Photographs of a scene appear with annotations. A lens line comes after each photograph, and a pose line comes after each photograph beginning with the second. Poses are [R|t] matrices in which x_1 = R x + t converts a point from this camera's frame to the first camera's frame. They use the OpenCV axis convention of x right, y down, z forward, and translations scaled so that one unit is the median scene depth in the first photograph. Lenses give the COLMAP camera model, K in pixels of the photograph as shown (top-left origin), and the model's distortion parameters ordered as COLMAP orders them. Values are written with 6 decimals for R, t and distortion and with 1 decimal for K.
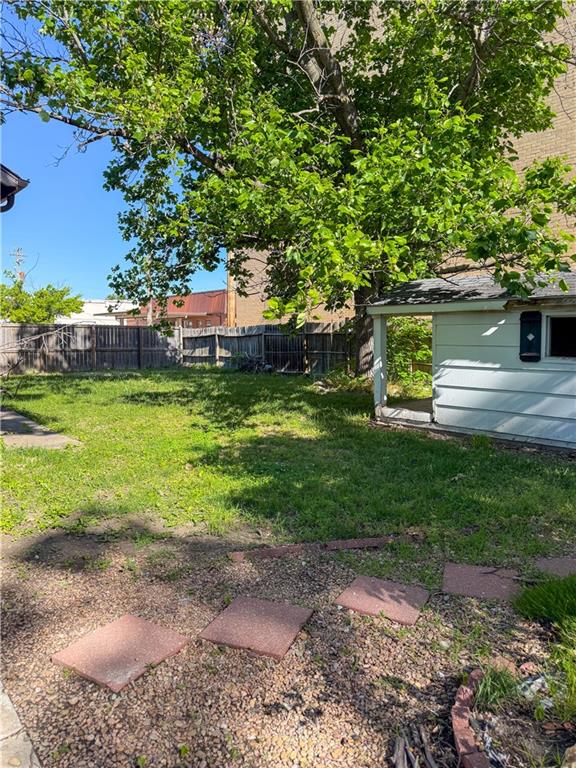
lens RADIAL K [[548.7, 0, 288.0], [0, 548.7, 384.0], [0, 0, 1]] dist [0.041778, -0.058284]
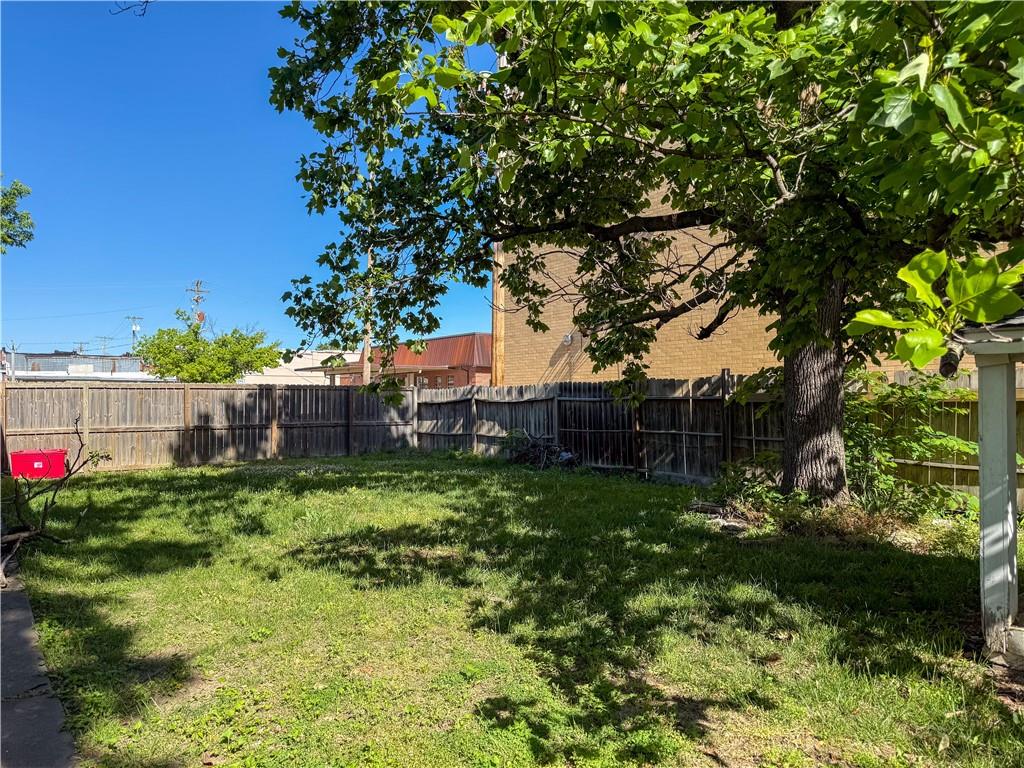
lens RADIAL K [[731.6, 0, 520.3], [0, 731.6, 388.8], [0, 0, 1]] dist [0.041778, -0.058284]
pose [[0.999004, -0.004936, -0.044338, -0.063268], [0.000593, 0.995243, -0.097419, -0.033092], [0.044607, 0.097295, 0.994255, 0.286258]]
